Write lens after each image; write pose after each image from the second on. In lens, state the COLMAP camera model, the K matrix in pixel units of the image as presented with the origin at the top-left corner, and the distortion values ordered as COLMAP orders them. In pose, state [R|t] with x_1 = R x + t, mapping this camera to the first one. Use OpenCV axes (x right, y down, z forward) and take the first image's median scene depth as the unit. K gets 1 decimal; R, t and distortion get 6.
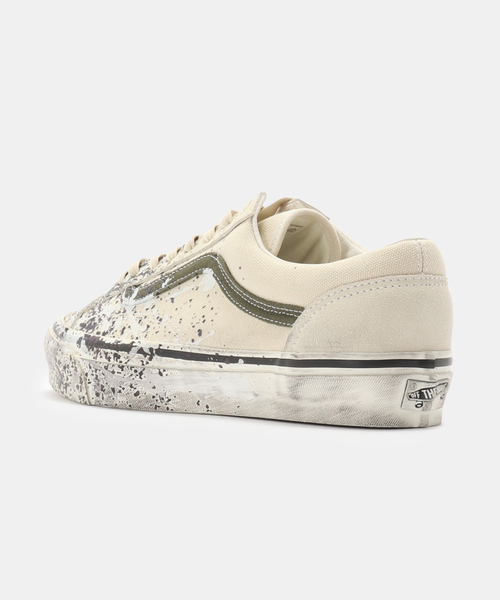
lens RADIAL K [[3238.3, 0, 251.1], [0, 3238.3, 298.0], [0, 0, 1]] dist [-3.151455, 0.000000]
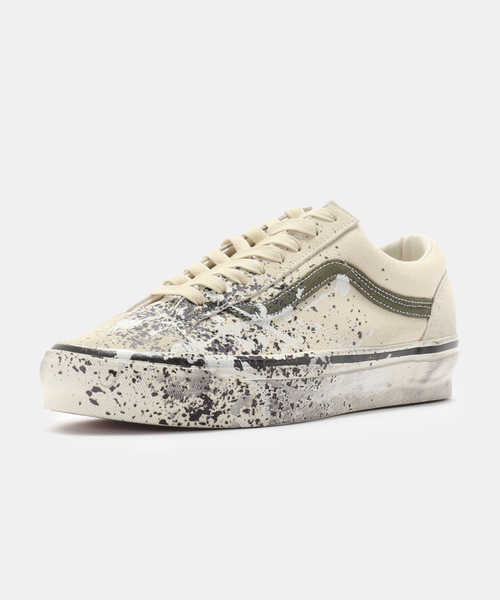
lens RADIAL K [[3238.3, 0, 248.9], [0, 3238.3, 300.7], [0, 0, 1]] dist [-3.151455, 0.000000]
pose [[-0.107656, -0.053957, 0.992723, -1.037132], [0.063327, 0.996126, 0.061009, -0.065666], [-0.992169, 0.069434, -0.103822, 1.125991]]
